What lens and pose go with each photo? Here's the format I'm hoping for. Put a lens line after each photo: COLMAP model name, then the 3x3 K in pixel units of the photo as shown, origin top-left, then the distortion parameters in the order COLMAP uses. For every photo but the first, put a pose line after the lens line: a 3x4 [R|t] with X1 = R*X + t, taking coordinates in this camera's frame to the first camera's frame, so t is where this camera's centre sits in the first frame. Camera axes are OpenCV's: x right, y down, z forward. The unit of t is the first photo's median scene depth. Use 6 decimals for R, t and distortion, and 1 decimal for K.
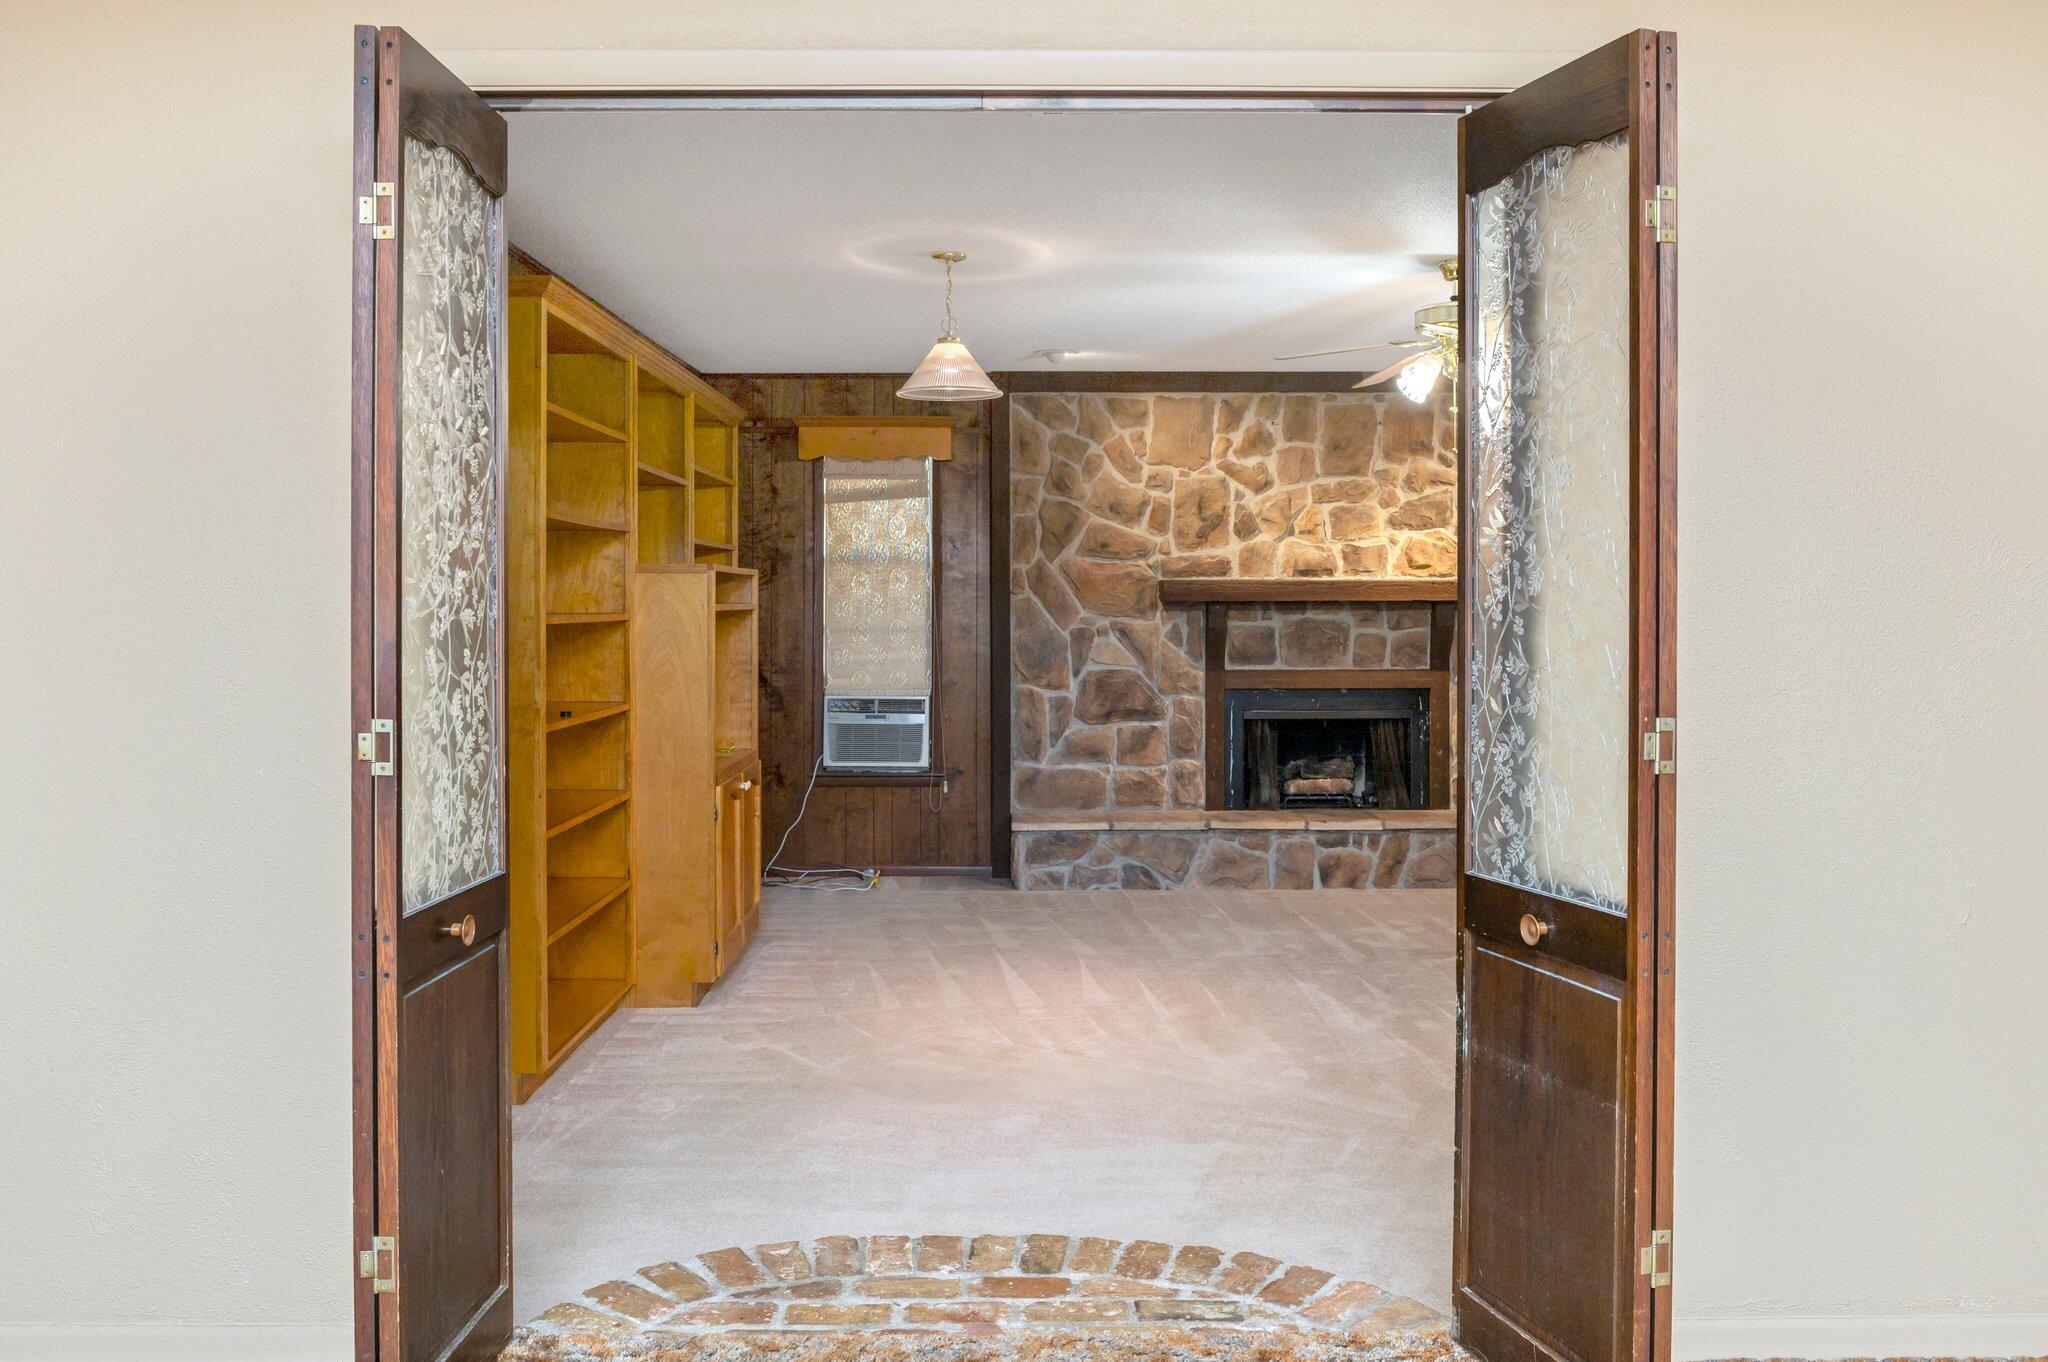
lens RADIAL K [[1591.1, 0, 992.2], [0, 1591.1, 616.1], [0, 0, 1]] dist [-0.007718, -0.000974]
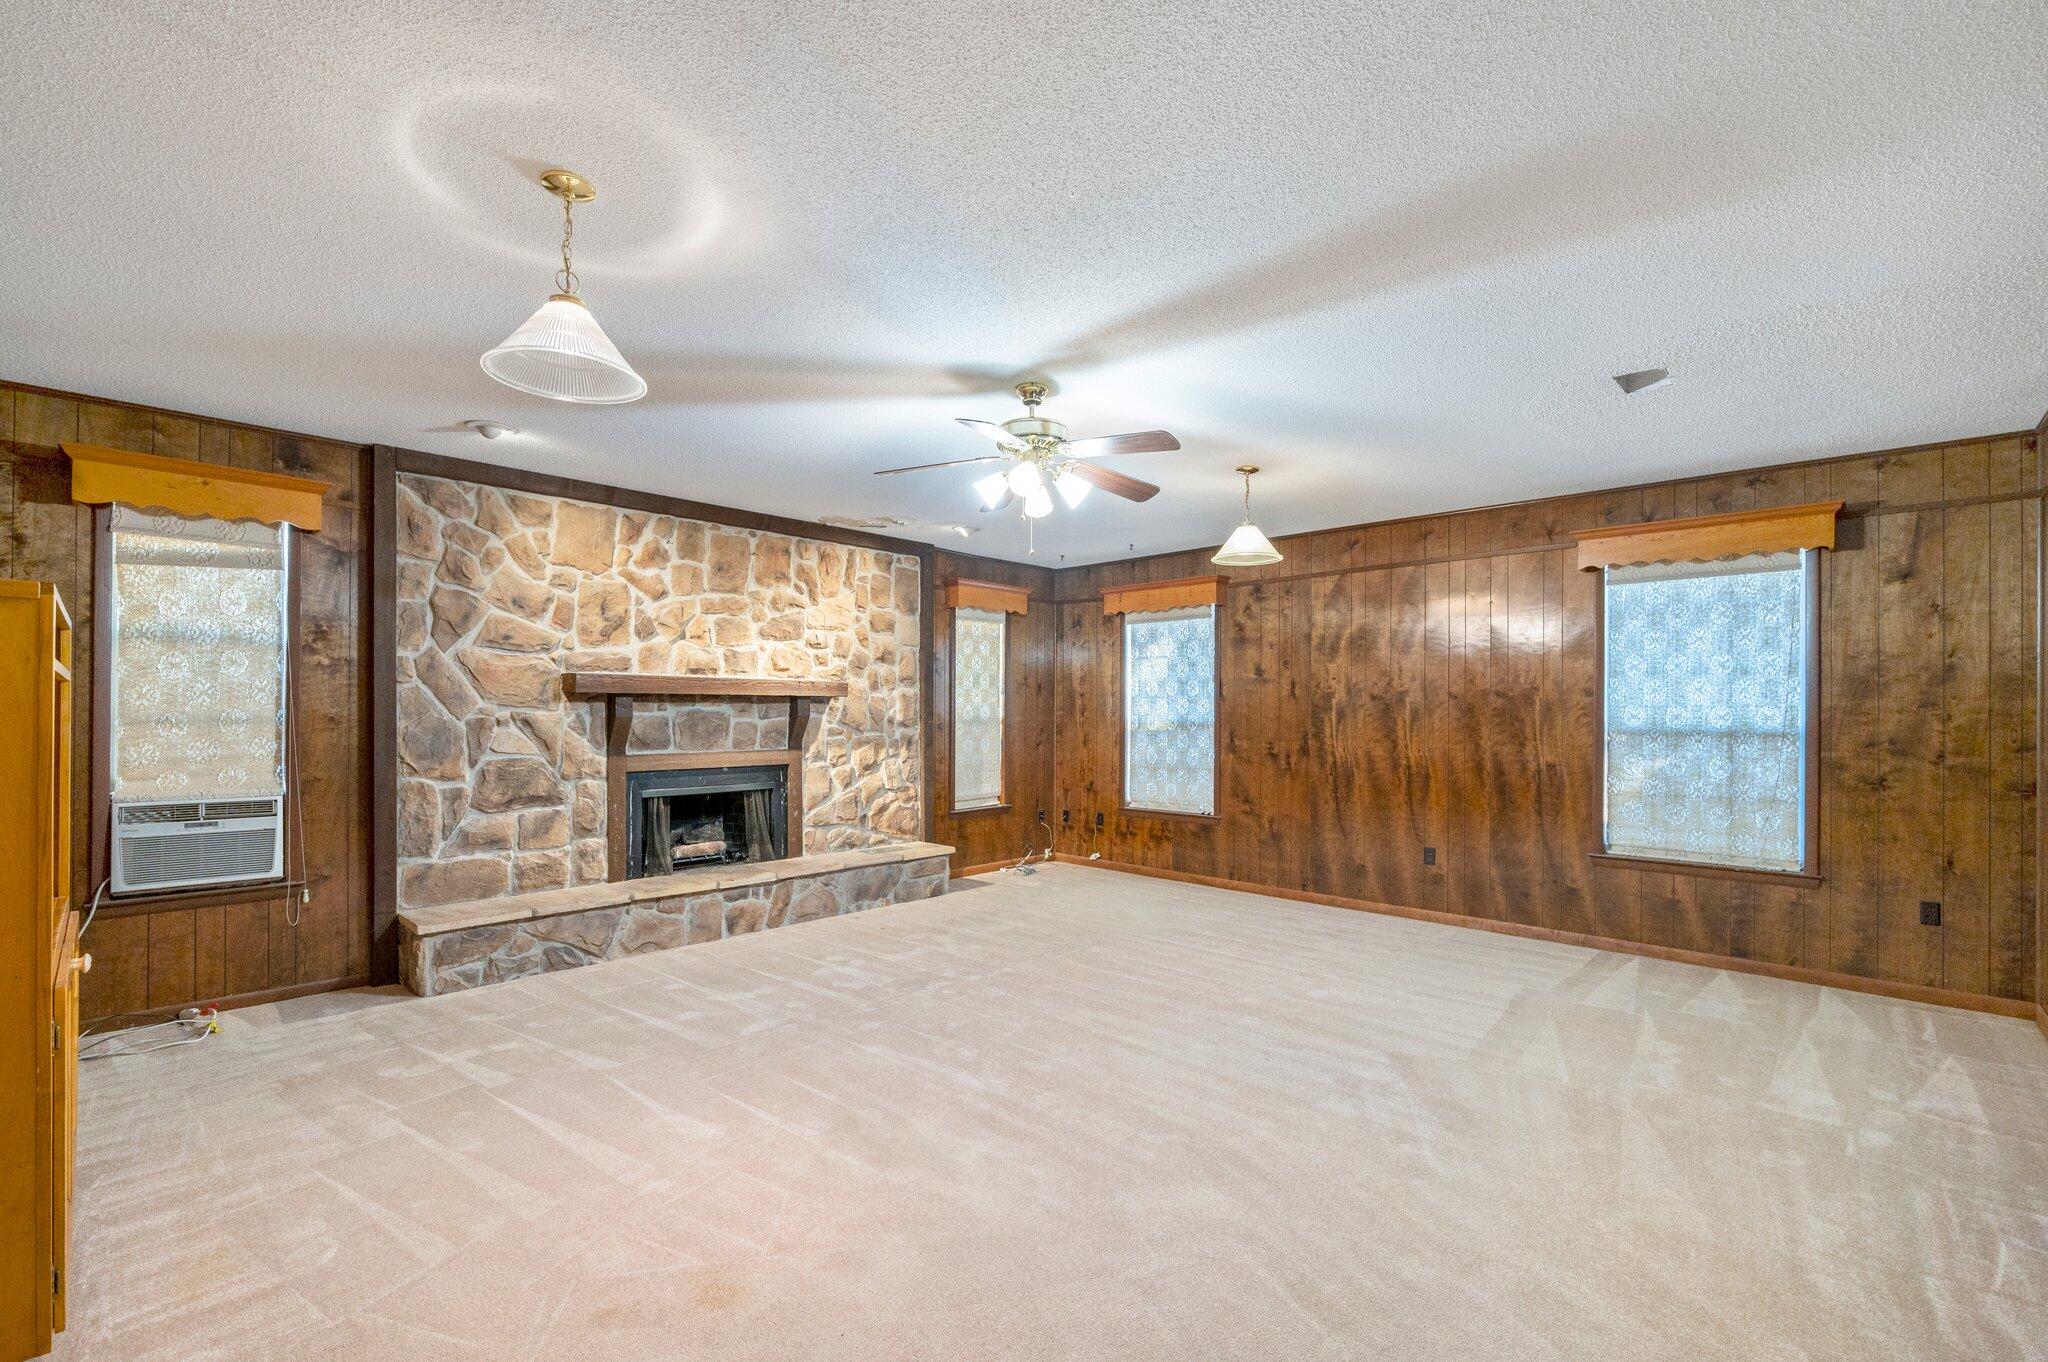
lens RADIAL K [[875.2, 0, 1015.4], [0, 875.2, 713.3], [0, 0, 1]] dist [-0.002380, -0.000165]
pose [[0.691848, 0.001923, 0.722040, -0.109449], [0.004541, 0.999965, -0.007014, 0.009765], [-0.722028, 0.008132, 0.691816, 0.374050]]
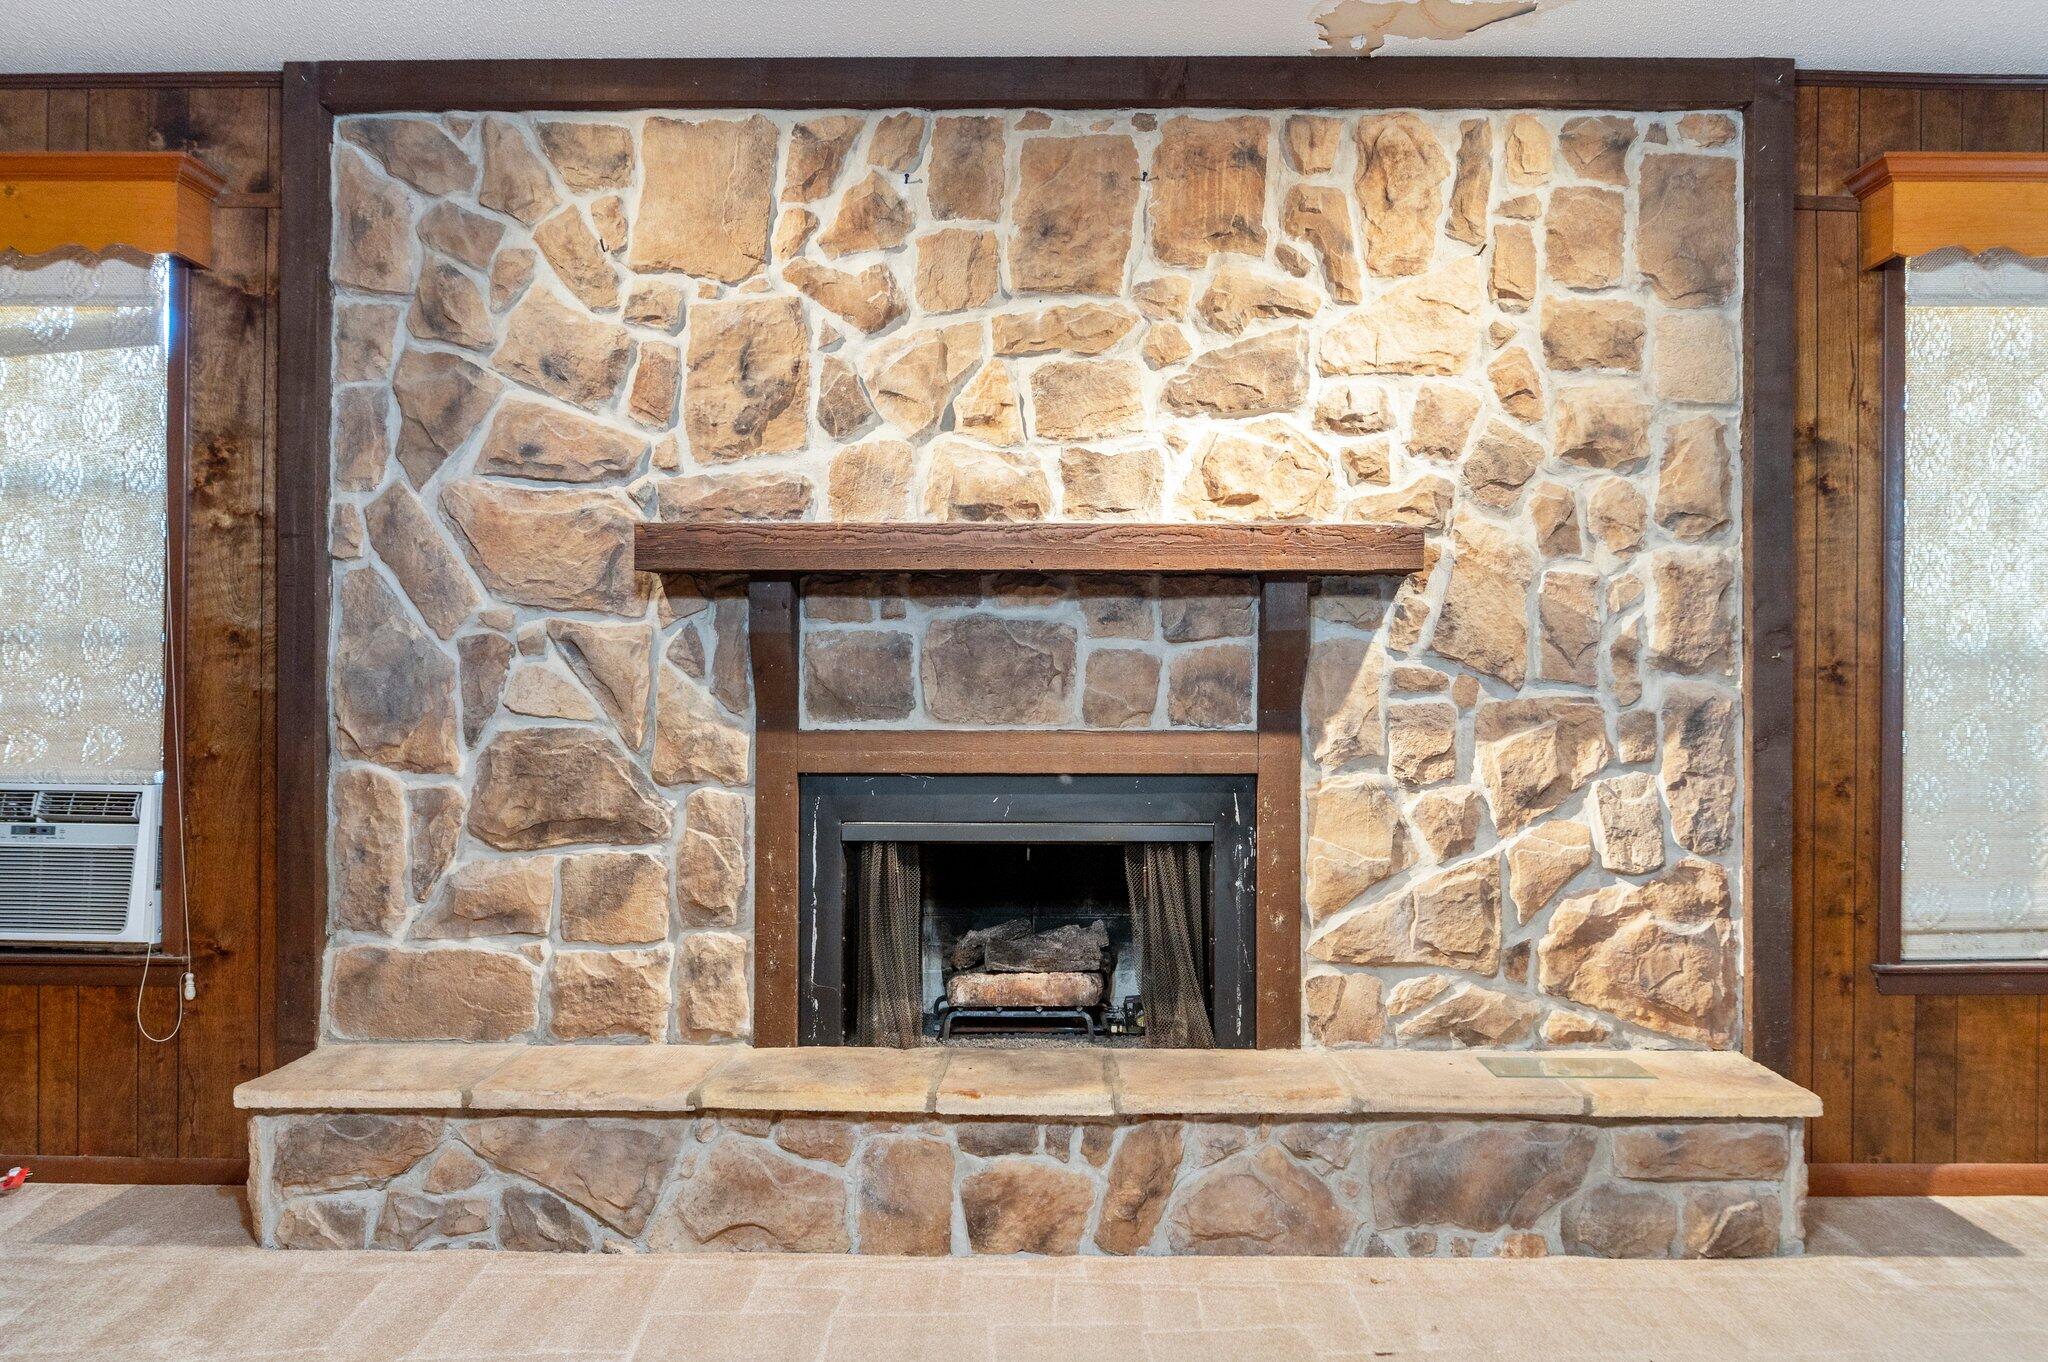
lens RADIAL K [[1620.1, 0, 1024.0], [0, 1620.1, 681.0], [0, 0, 1]] dist [-0.021144, -0.001870]
pose [[0.999982, 0.005522, 0.002368, 0.208399], [-0.005492, 0.999908, -0.012399, 0.025189], [-0.002437, 0.012385, 0.999920, 0.546649]]
